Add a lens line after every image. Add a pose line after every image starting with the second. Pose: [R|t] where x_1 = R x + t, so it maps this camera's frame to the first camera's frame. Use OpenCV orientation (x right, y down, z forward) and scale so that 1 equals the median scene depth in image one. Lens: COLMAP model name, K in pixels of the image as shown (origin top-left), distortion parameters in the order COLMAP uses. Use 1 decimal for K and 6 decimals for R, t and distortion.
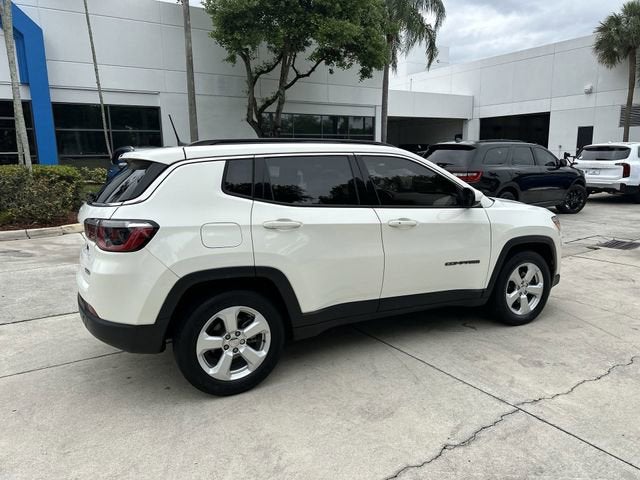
lens RADIAL K [[451.4, 0, 324.4], [0, 451.4, 236.6], [0, 0, 1]] dist [0.026065, -0.034611]
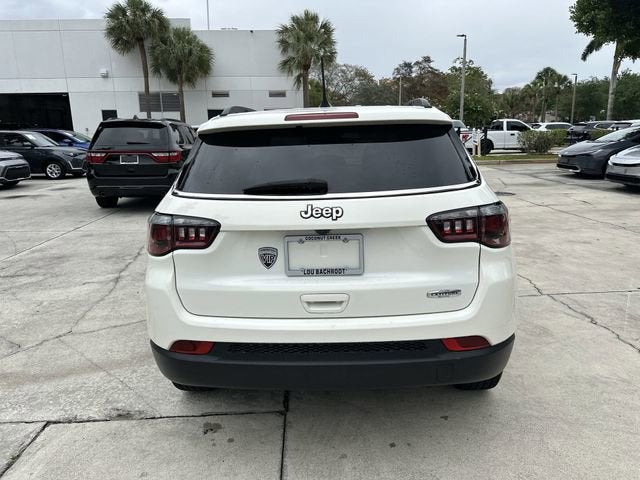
lens RADIAL K [[451.4, 0, 323.3], [0, 451.4, 235.0], [0, 0, 1]] dist [0.026065, -0.034611]
pose [[0.499318, -0.185829, 0.846256, -0.928197], [0.161109, 0.979608, 0.120053, -0.090271], [-0.851308, 0.076395, 0.519075, 0.657647]]
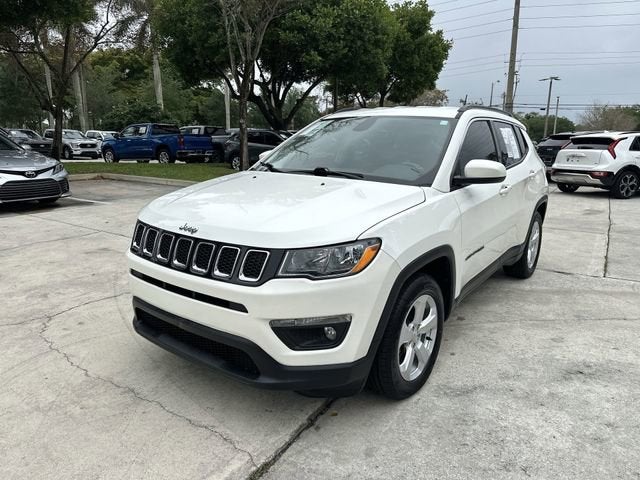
lens RADIAL K [[451.4, 0, 322.2], [0, 451.4, 244.1], [0, 0, 1]] dist [0.026065, -0.034611]
pose [[-0.899867, 0.099782, -0.424598, 0.721838], [-0.074251, 0.924226, 0.374558, -0.327218], [0.429798, 0.368579, -0.824271, 2.122234]]
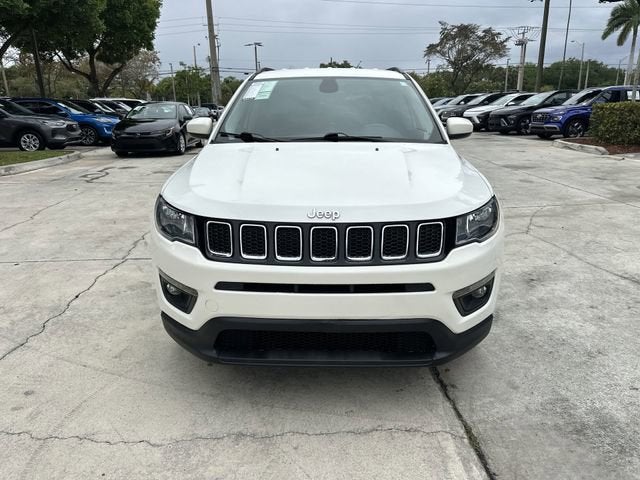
lens RADIAL K [[451.4, 0, 324.2], [0, 451.4, 244.1], [0, 0, 1]] dist [0.026065, -0.034611]
pose [[-0.480134, 0.277453, -0.832160, 1.070898], [-0.128242, 0.916266, 0.379487, -0.262073], [0.867770, 0.288922, -0.404350, 1.724900]]
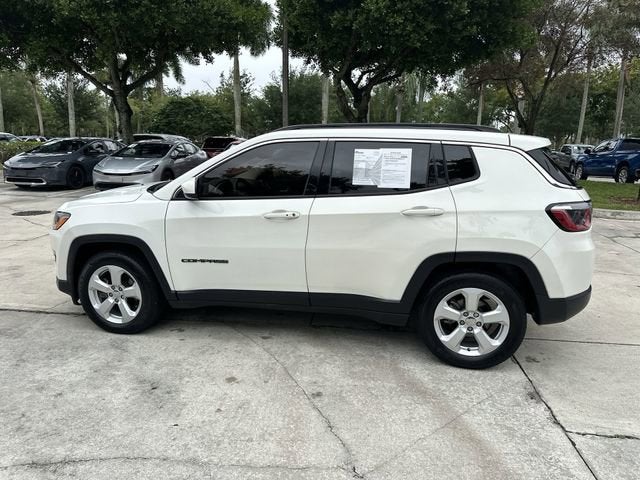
lens RADIAL K [[451.4, 0, 322.7], [0, 451.4, 241.0], [0, 0, 1]] dist [0.026065, -0.034611]
pose [[-0.770762, -0.133029, 0.623081, -0.709556], [0.099944, 0.940606, 0.324455, -0.334746], [-0.629236, 0.312350, -0.711688, 2.048986]]
